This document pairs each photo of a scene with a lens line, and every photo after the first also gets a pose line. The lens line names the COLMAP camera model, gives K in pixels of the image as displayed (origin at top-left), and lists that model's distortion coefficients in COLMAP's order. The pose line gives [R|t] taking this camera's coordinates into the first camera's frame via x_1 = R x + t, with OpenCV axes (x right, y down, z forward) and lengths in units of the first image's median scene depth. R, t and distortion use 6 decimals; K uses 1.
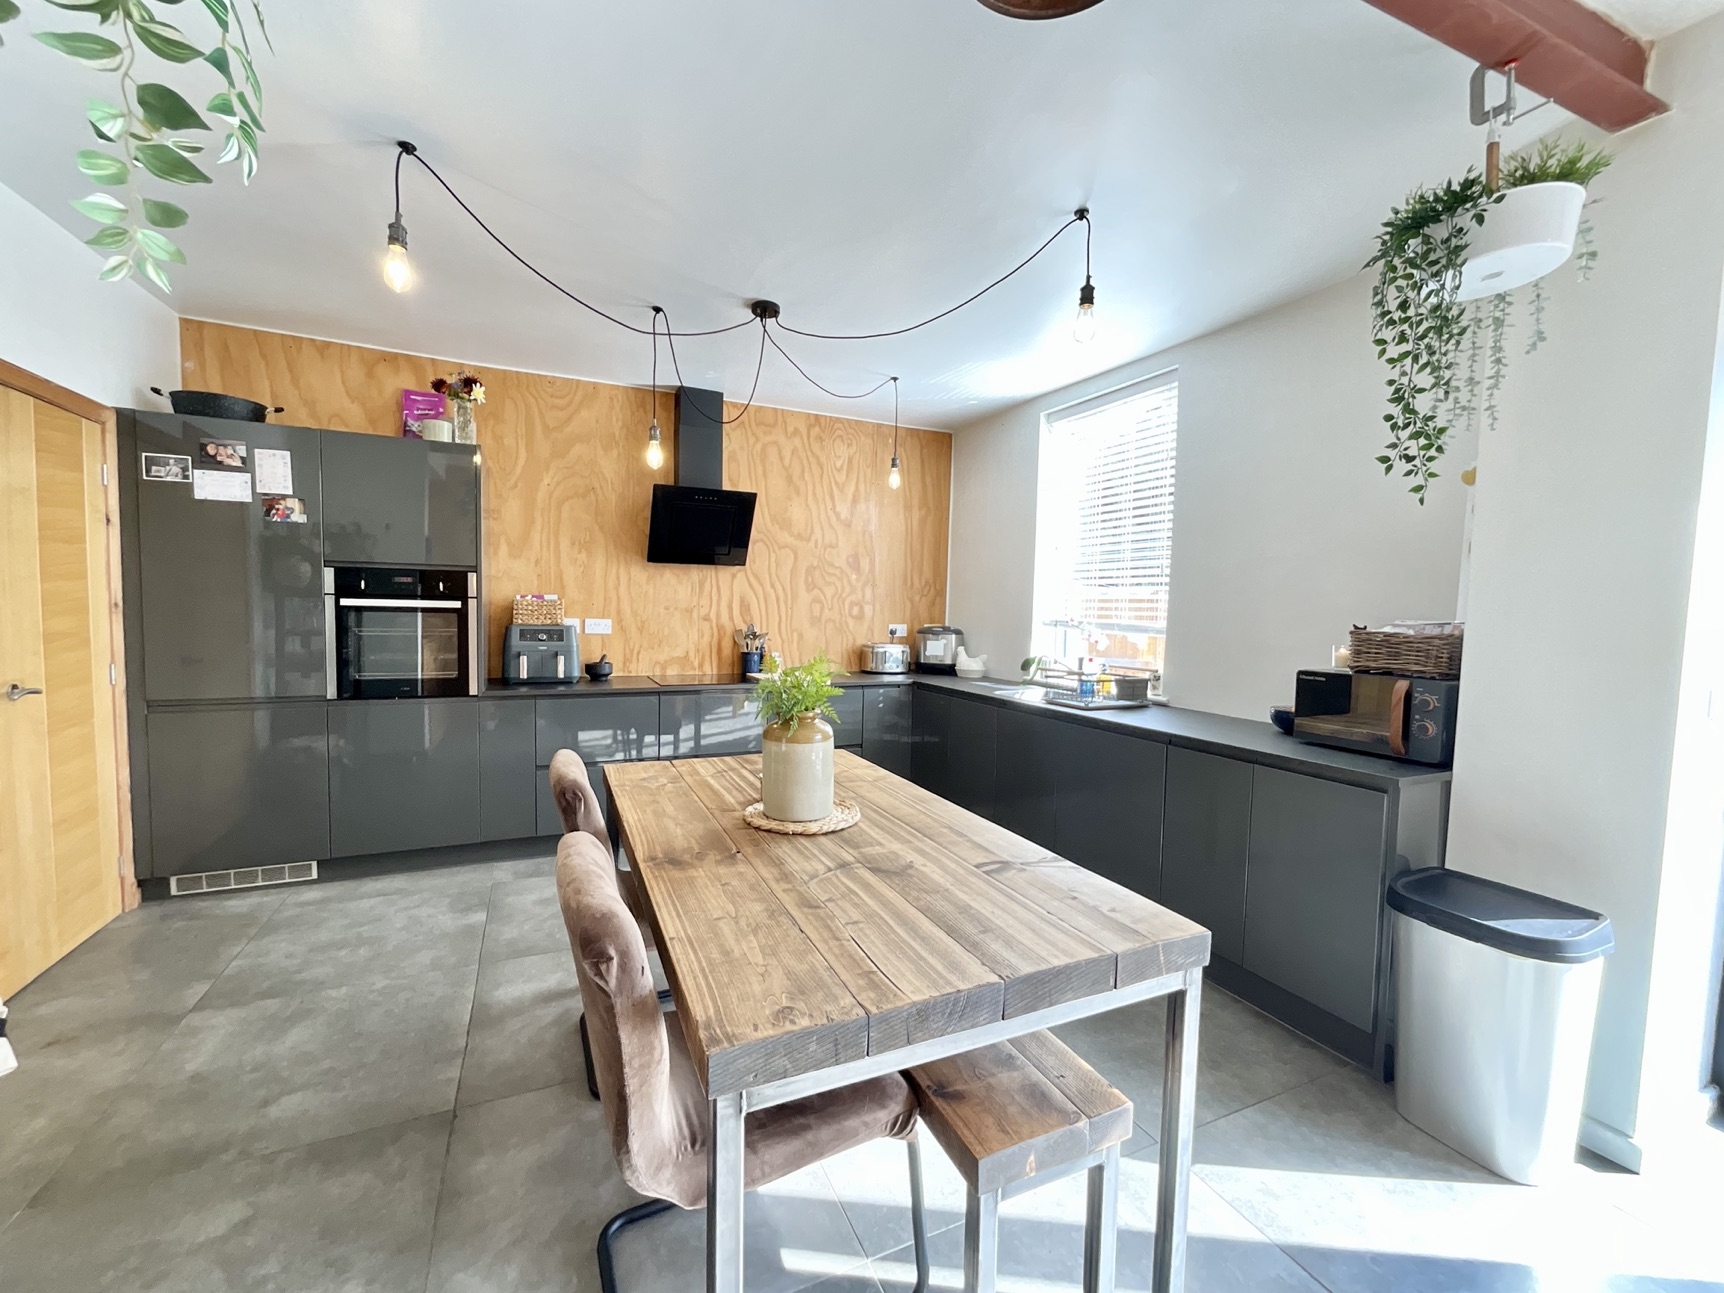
lens RADIAL K [[702.6, 0, 860.4], [0, 702.6, 651.6], [0, 0, 1]] dist [-0.000750, -0.000112]
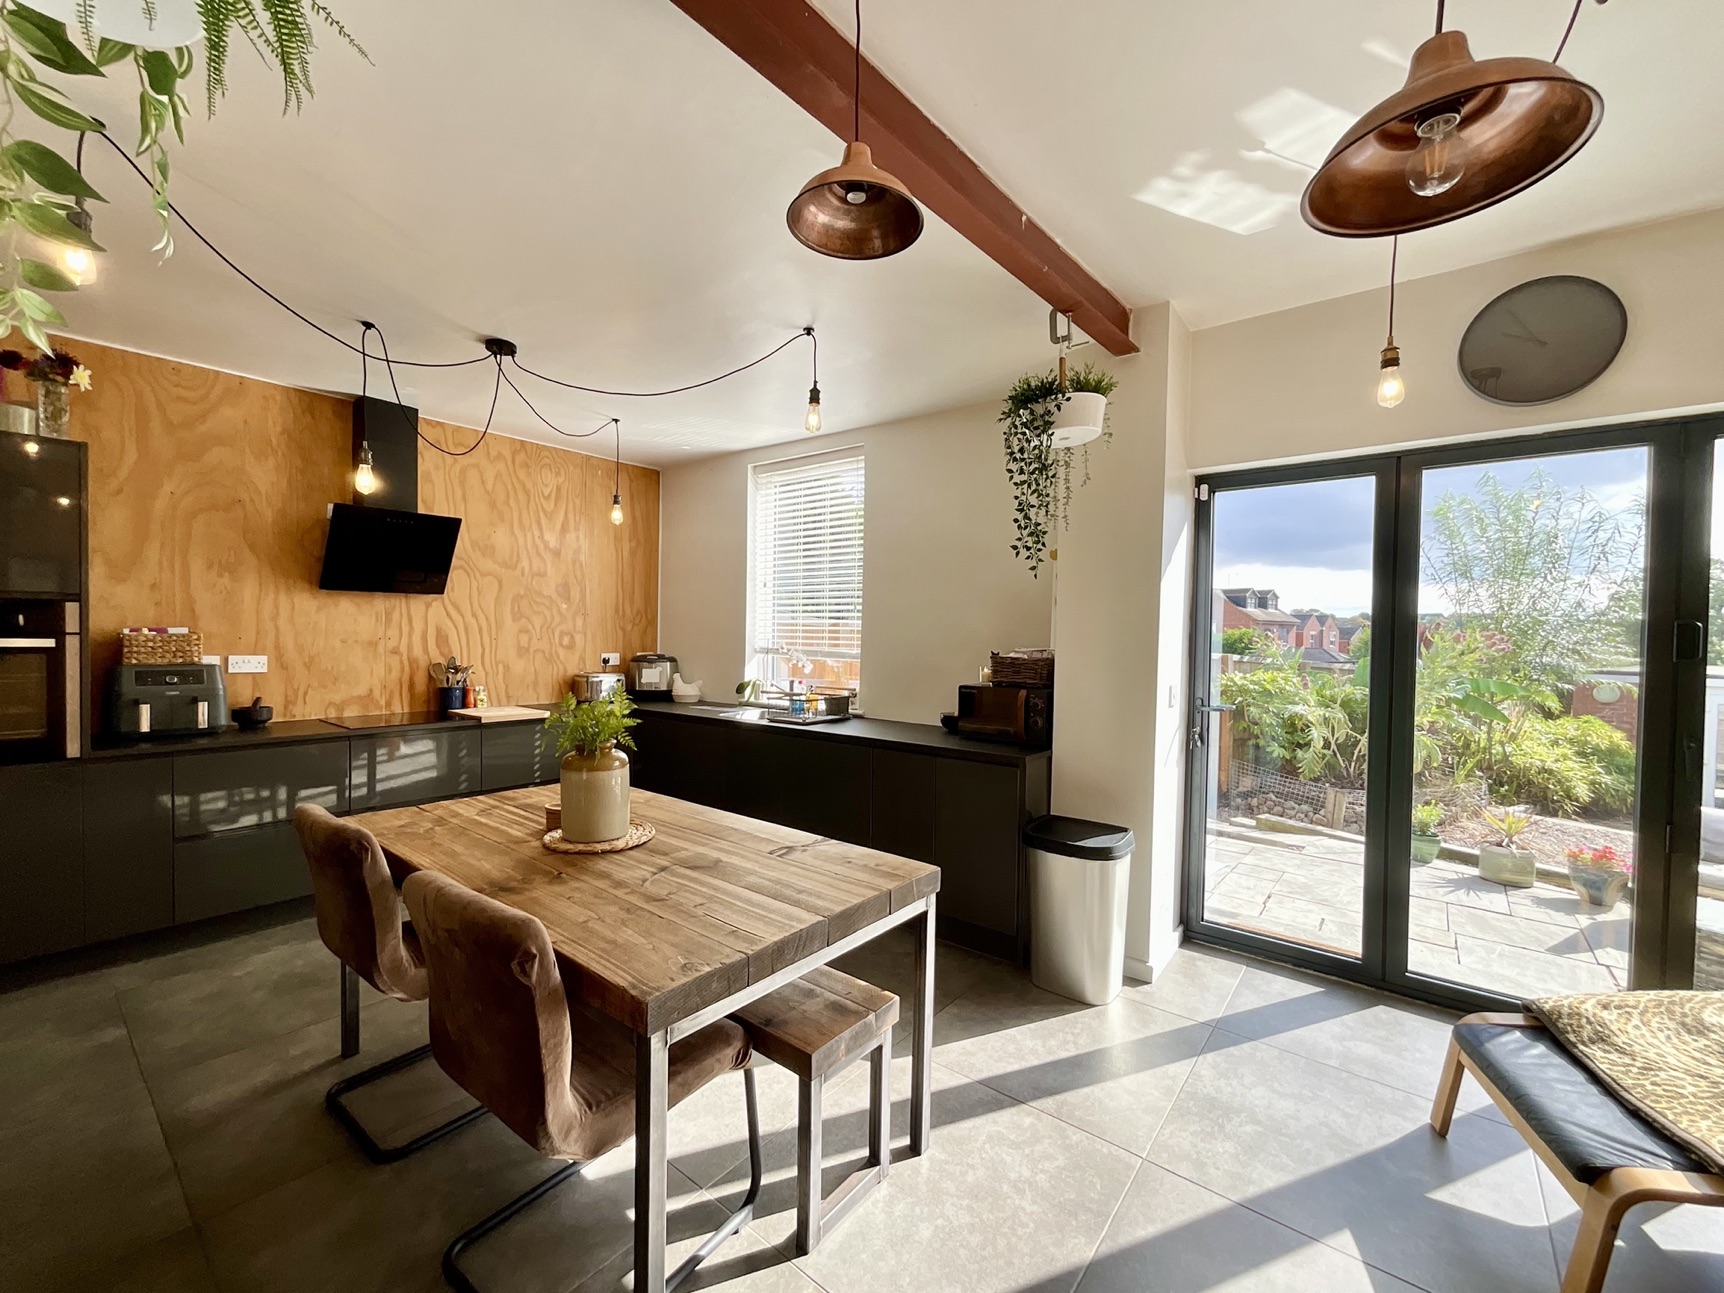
lens RADIAL K [[702.2, 0, 859.7], [0, 702.2, 652.4], [0, 0, 1]] dist [-0.001888, 0.003762]
pose [[0.894566, -0.019194, 0.446523, -0.129007], [0.031752, 0.999282, -0.020659, -0.012761], [-0.445806, 0.032659, 0.894533, -0.111835]]
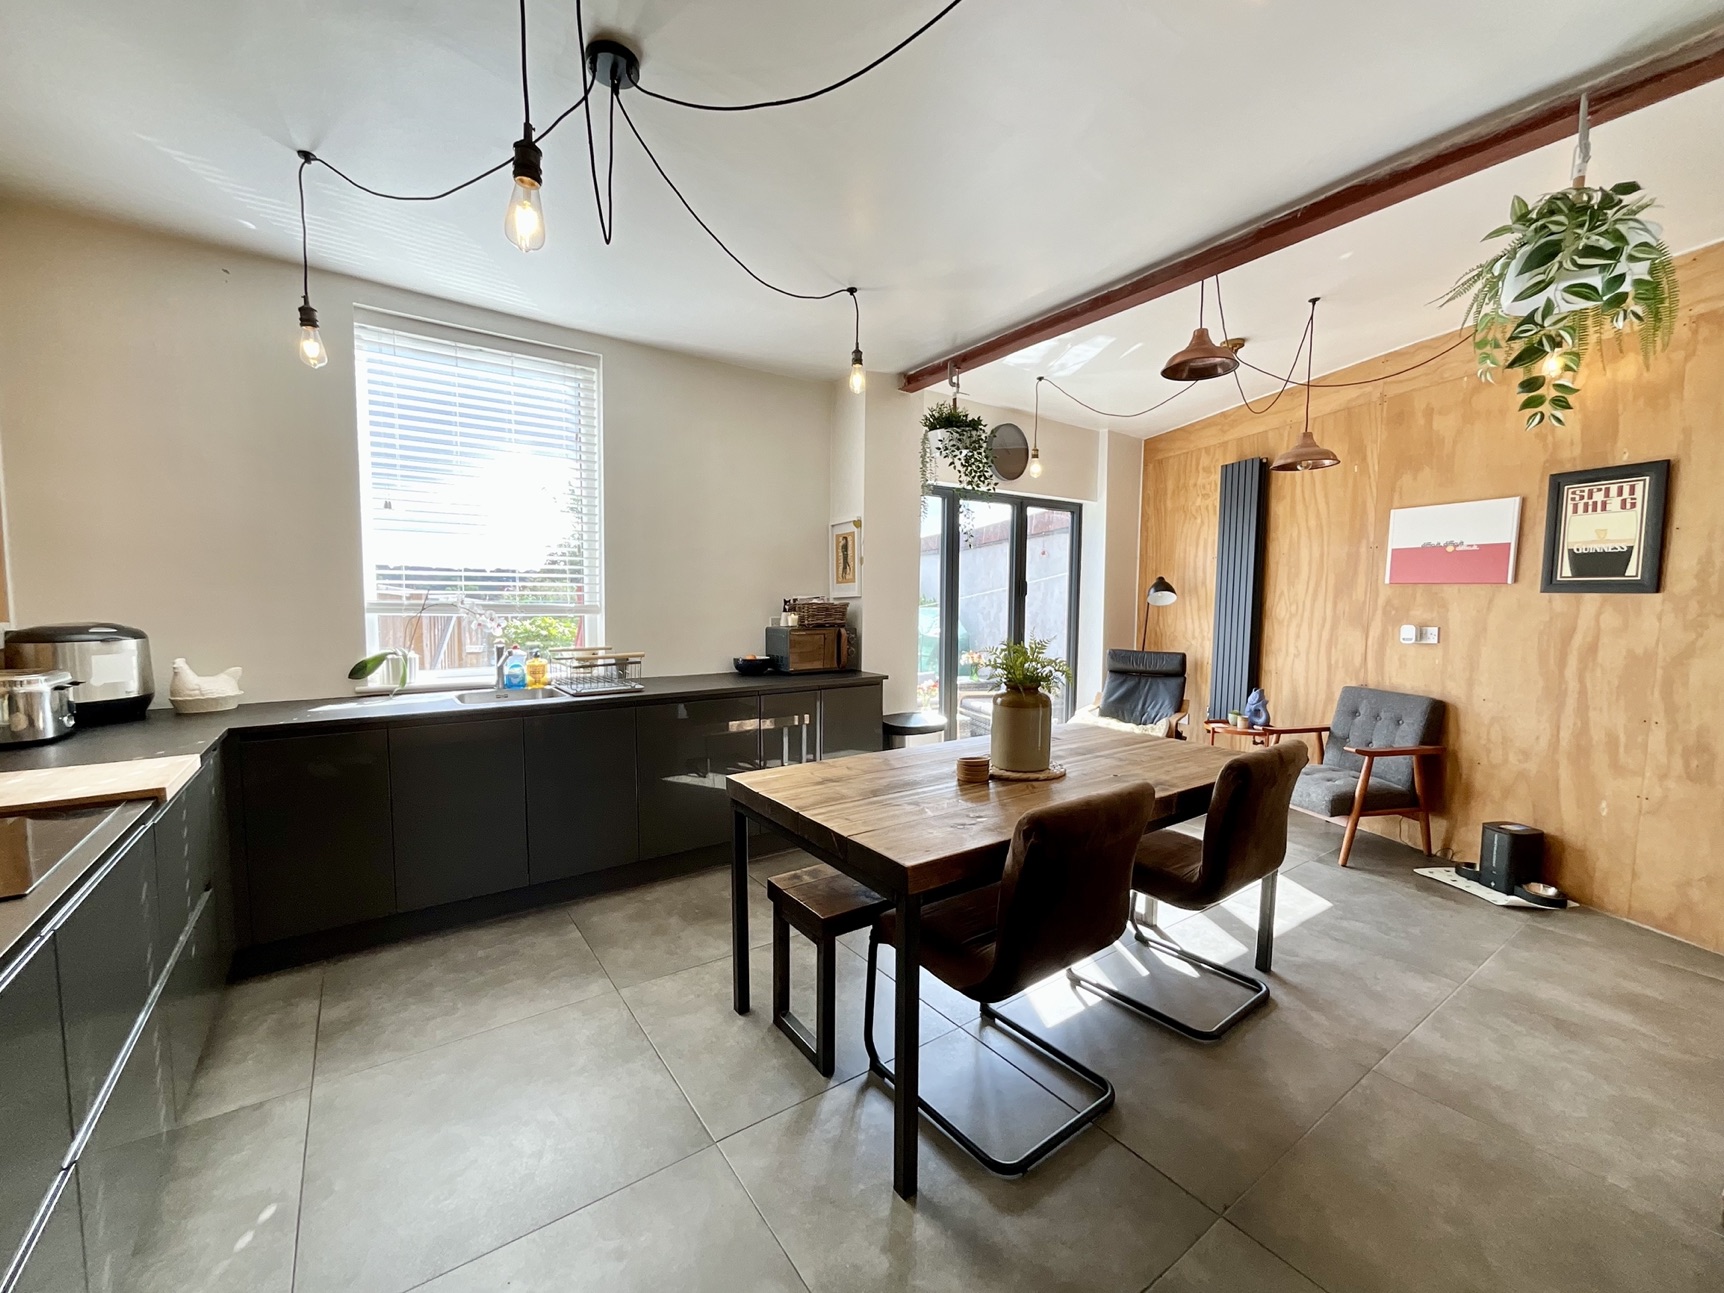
lens RADIAL K [[702.2, 0, 859.7], [0, 702.2, 652.4], [0, 0, 1]] dist [-0.001888, 0.003762]
pose [[-0.185811, -0.101279, 0.977352, -0.756082], [0.051910, 0.992273, 0.112694, -0.073361], [-0.981213, 0.071674, -0.179117, 0.923620]]
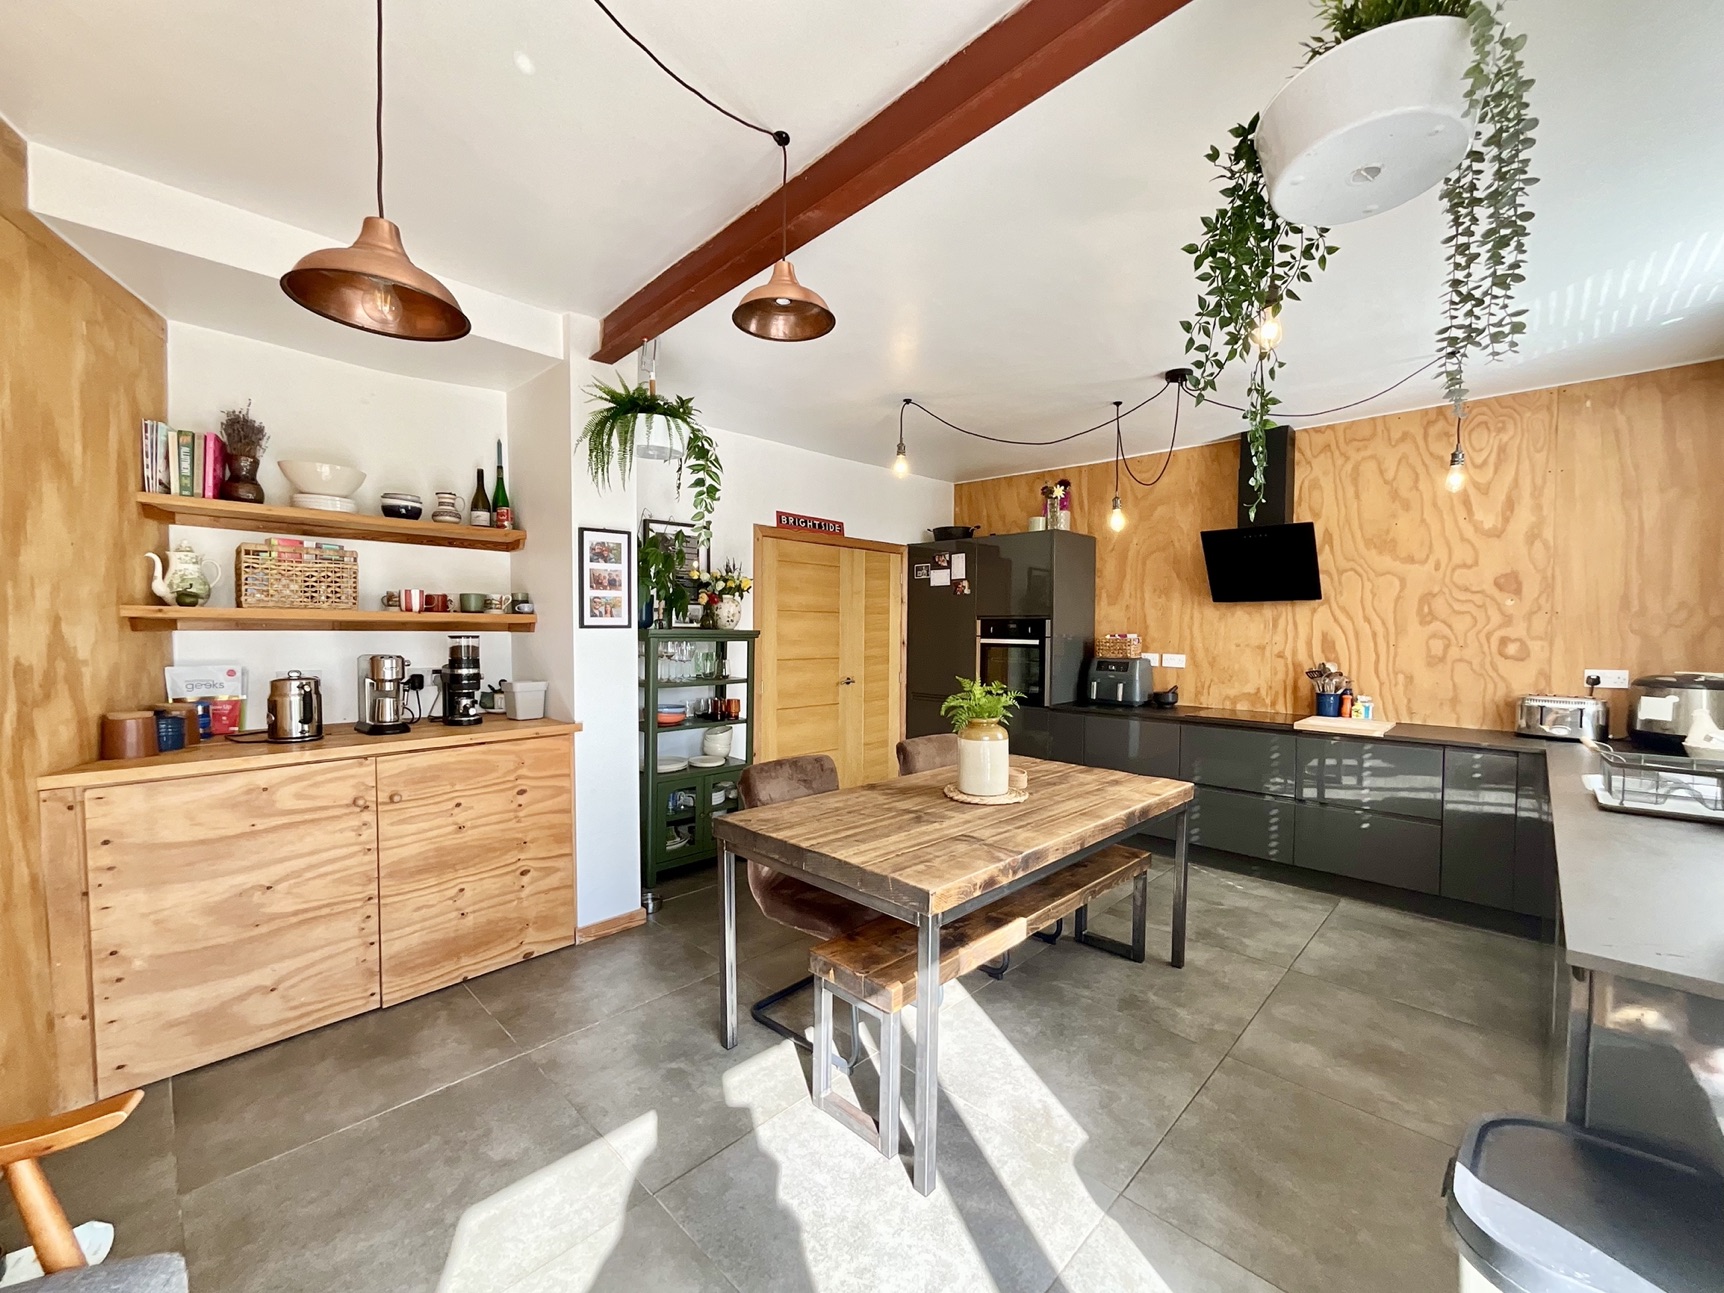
lens RADIAL K [[702.6, 0, 860.4], [0, 702.6, 651.6], [0, 0, 1]] dist [-0.000750, -0.000112]
pose [[0.357364, 0.010689, -0.933904, 0.708521], [-0.058693, 0.998215, -0.011034, -0.011533], [0.932119, 0.058757, 0.357353, 0.161555]]
